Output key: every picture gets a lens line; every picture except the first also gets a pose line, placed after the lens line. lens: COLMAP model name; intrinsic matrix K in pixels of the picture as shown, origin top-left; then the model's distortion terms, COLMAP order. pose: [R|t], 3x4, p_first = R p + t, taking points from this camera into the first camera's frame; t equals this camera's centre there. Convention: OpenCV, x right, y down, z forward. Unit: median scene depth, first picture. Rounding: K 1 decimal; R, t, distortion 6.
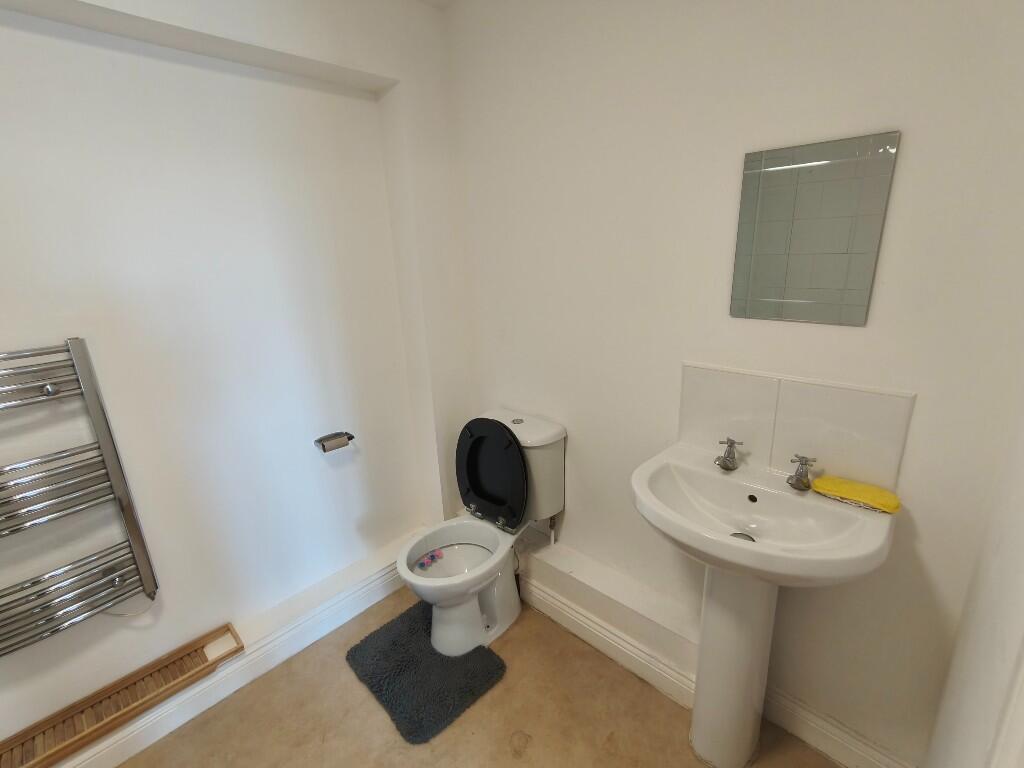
lens RADIAL K [[464.8, 0, 516.4], [0, 464.8, 384.1], [0, 0, 1]] dist [0.000295, 0.000580]
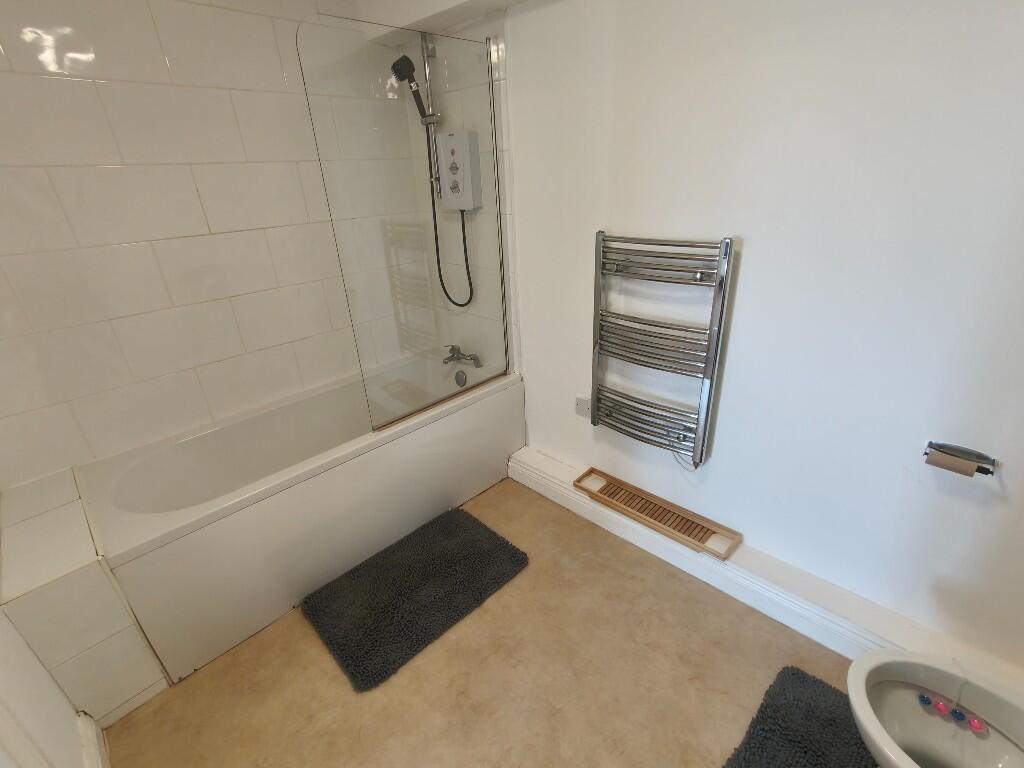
lens RADIAL K [[464.8, 0, 516.4], [0, 464.8, 384.1], [0, 0, 1]] dist [0.000295, 0.000580]
pose [[-0.009283, 0.440842, -0.897537, 0.183990], [-0.250572, 0.867913, 0.428883, -0.110302], [0.968053, 0.228879, 0.102406, 0.337953]]
